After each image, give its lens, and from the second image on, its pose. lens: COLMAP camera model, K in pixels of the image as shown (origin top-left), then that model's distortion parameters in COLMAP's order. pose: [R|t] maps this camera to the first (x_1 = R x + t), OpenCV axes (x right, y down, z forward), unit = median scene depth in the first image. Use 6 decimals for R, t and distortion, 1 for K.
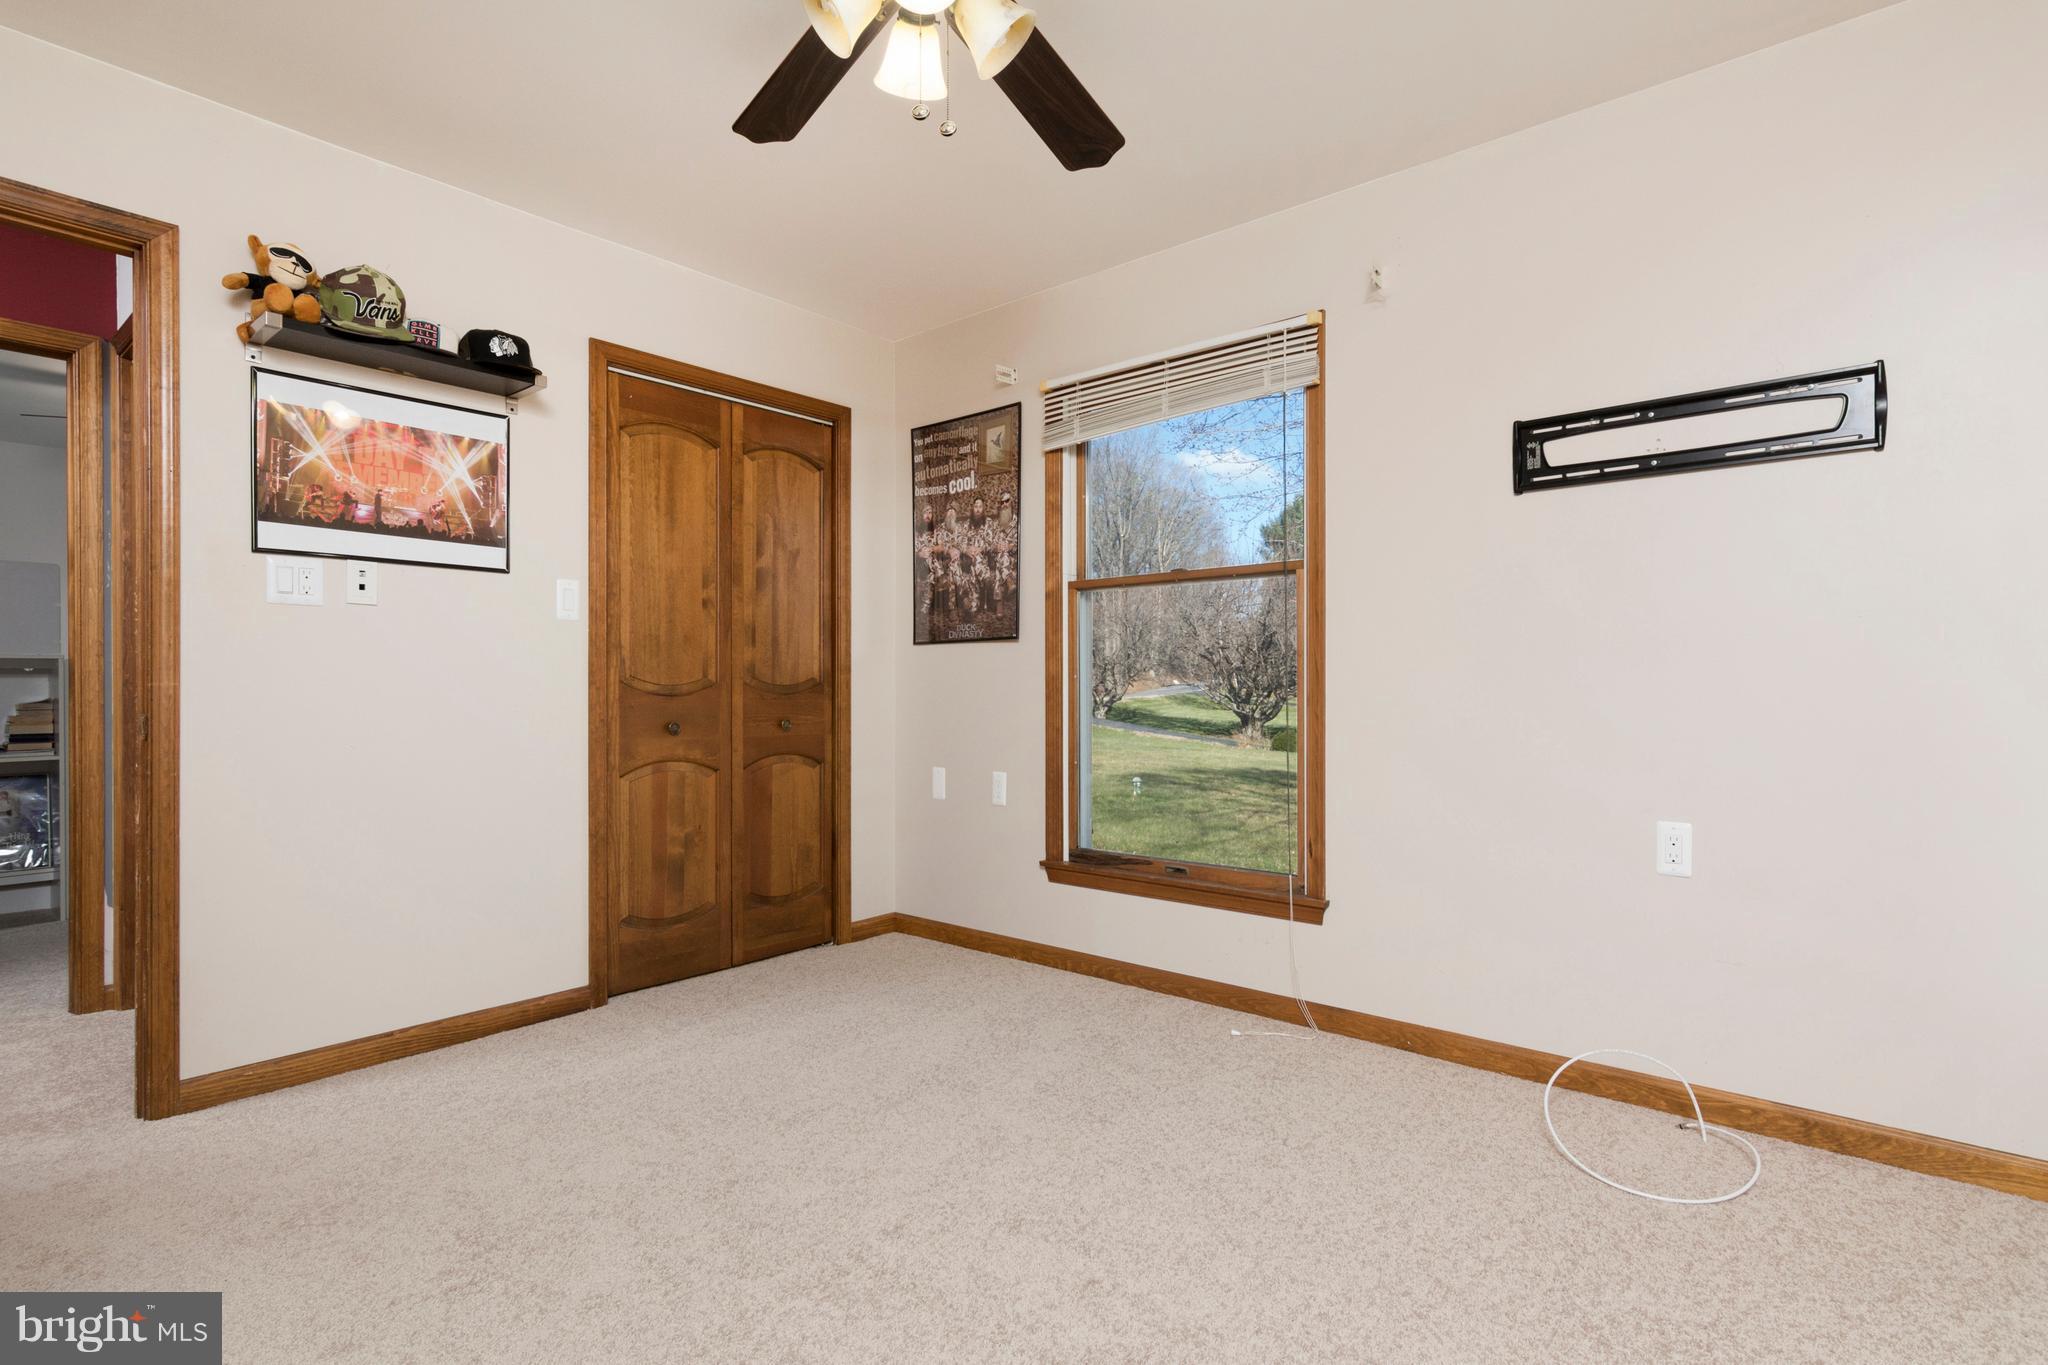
lens RADIAL K [[1040.0, 0, 1017.0], [0, 1040.0, 687.1], [0, 0, 1]] dist [-0.000268, 0.000612]
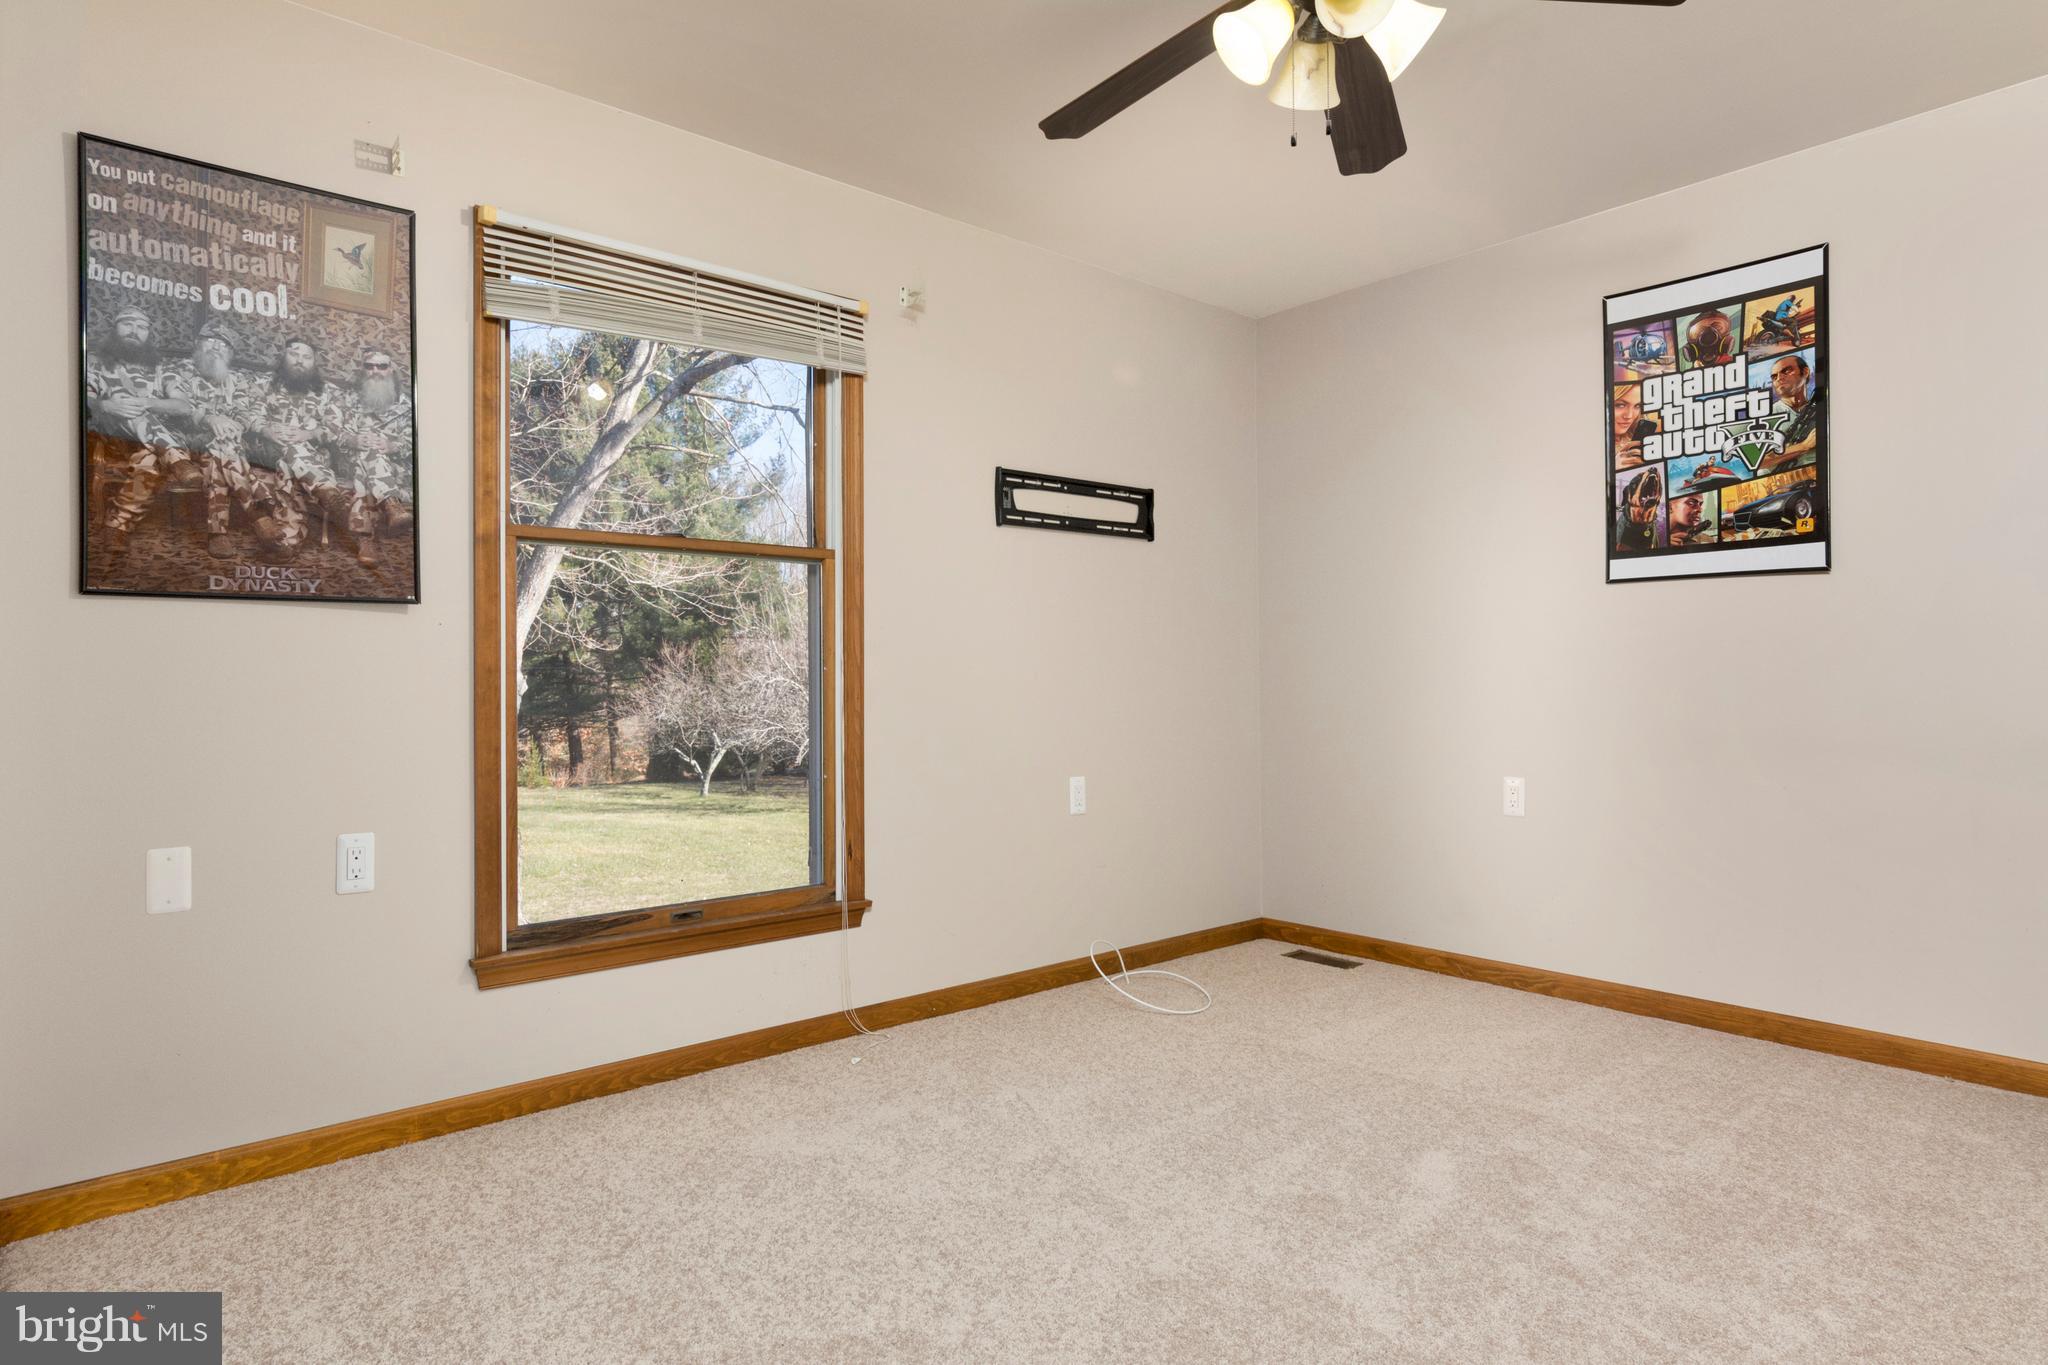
lens RADIAL K [[1166.1, 0, 1027.0], [0, 1166.1, 663.3], [0, 0, 1]] dist [-0.002295, -0.000825]
pose [[0.113819, 0.017713, 0.993344, -0.613316], [0.005007, 0.999818, -0.018402, 0.002041], [-0.993489, 0.007068, 0.113710, 0.562205]]
